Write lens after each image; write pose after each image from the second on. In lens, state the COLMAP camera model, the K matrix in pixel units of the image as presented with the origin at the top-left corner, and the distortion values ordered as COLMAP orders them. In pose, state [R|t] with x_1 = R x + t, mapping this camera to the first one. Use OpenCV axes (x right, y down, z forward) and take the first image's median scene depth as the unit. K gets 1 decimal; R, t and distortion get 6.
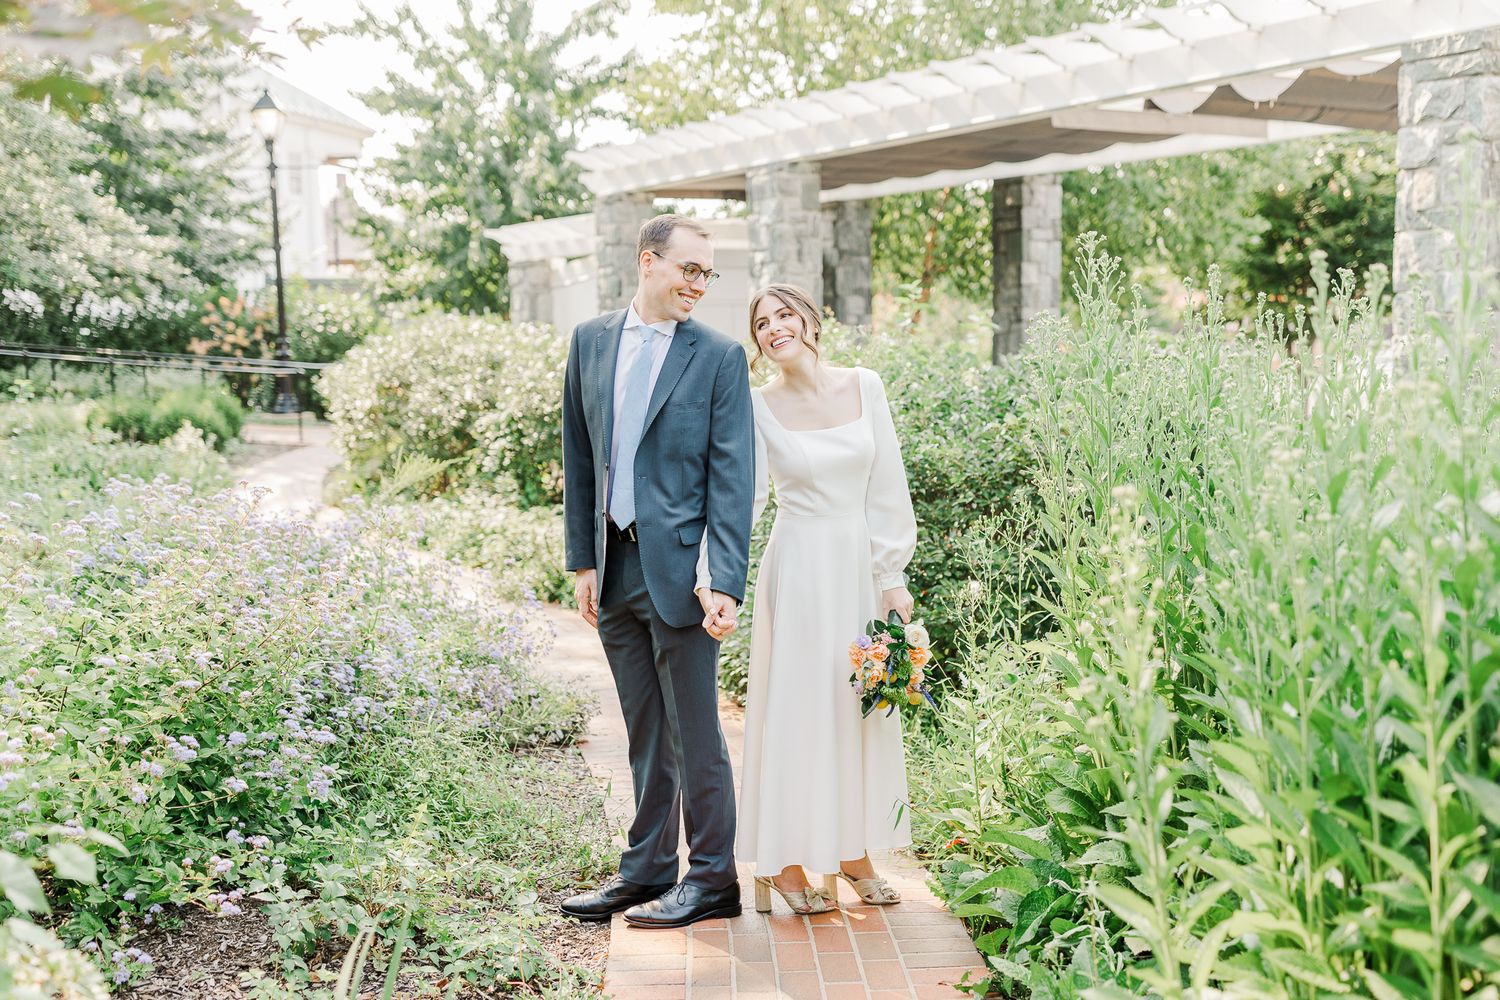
lens RADIAL K [[1472.2, 0, 747.6], [0, 1472.2, 504.6], [0, 0, 1]] dist [-0.027272, 0.000000]
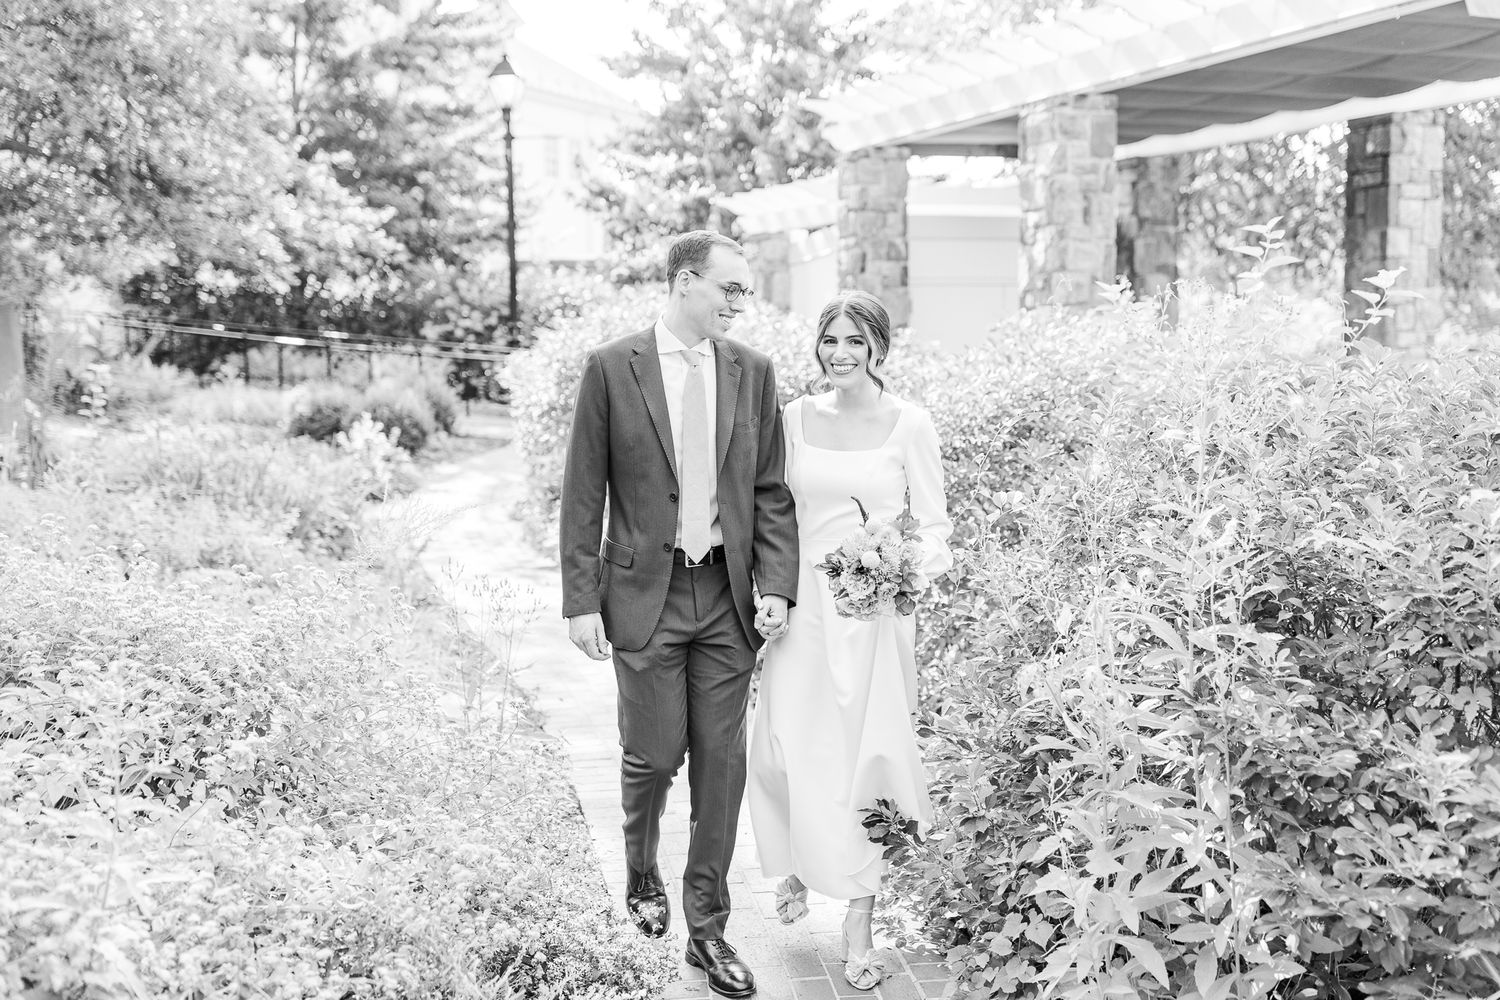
lens RADIAL K [[1472.2, 0, 755.2], [0, 1472.2, 487.0], [0, 0, 1]] dist [-0.027272, 0.000000]
pose [[0.982135, 0.029383, -0.185872, 0.007239], [-0.030623, 0.999524, -0.003801, -0.012081], [0.185672, 0.009425, 0.982567, 0.129658]]
